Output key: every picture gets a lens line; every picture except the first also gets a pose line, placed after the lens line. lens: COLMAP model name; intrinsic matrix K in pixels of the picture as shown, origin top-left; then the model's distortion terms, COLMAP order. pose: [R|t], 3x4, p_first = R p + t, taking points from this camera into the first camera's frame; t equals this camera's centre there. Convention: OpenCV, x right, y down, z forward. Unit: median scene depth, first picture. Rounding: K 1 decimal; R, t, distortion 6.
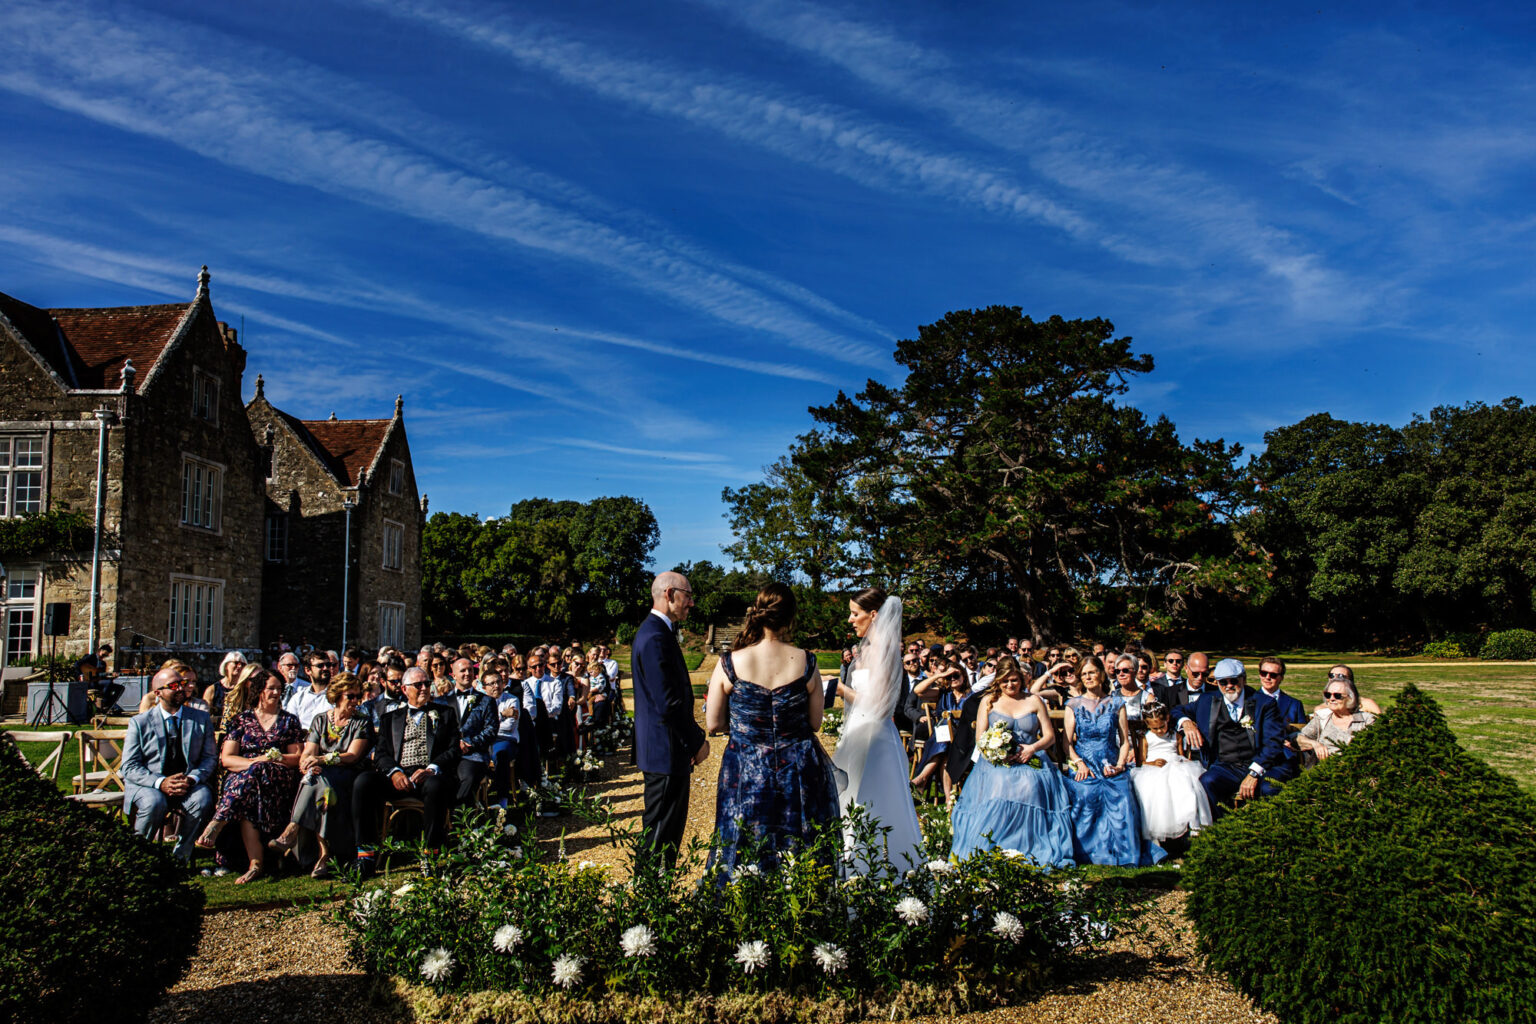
lens RADIAL K [[1234.6, 0, 767.2], [0, 1234.6, 511.7], [0, 0, 1]] dist [0.007264, -0.007270]
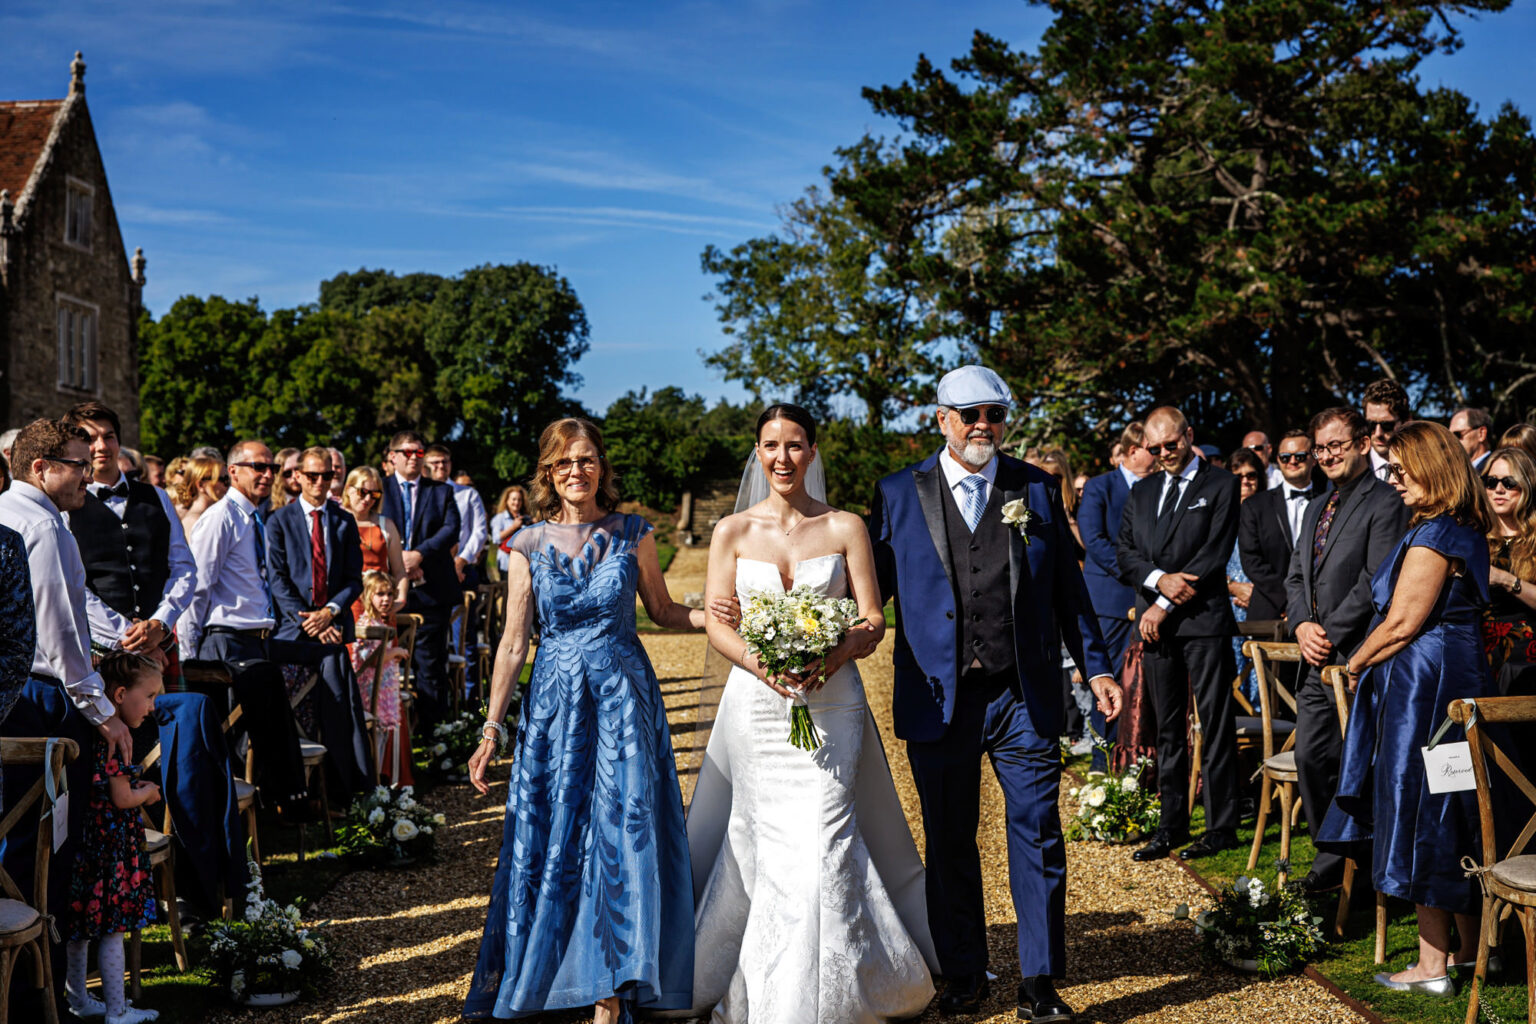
lens RADIAL K [[2164.8, 0, 766.0], [0, 2164.8, 515.3], [0, 0, 1]] dist [0.002178, 0.000000]
pose [[0.999914, -0.010942, -0.007178, -0.003359], [0.011605, 0.994918, 0.100016, 0.005400], [0.006048, -0.100090, 0.994960, 0.043584]]
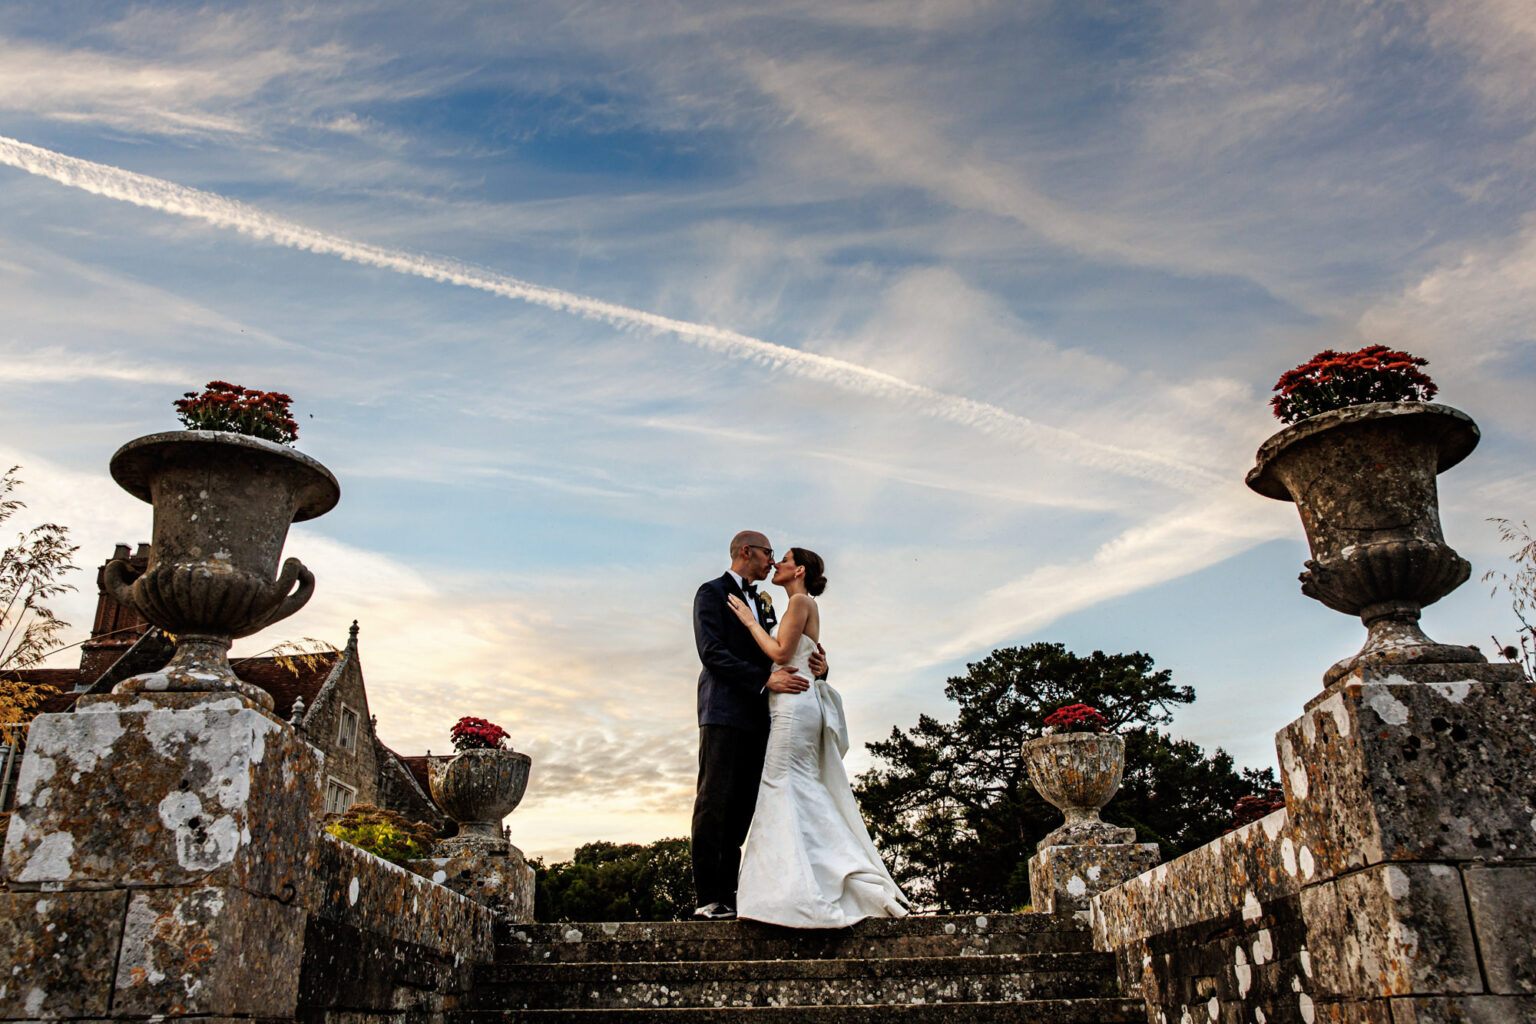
lens RADIAL K [[1234.6, 0, 762.9], [0, 1234.6, 502.1], [0, 0, 1]] dist [0.007264, -0.007270]
pose [[0.998566, -0.025754, -0.046926, 0.001527], [0.011532, 0.959567, -0.281245, 0.012269], [0.052272, 0.280300, 0.958488, -0.059580]]
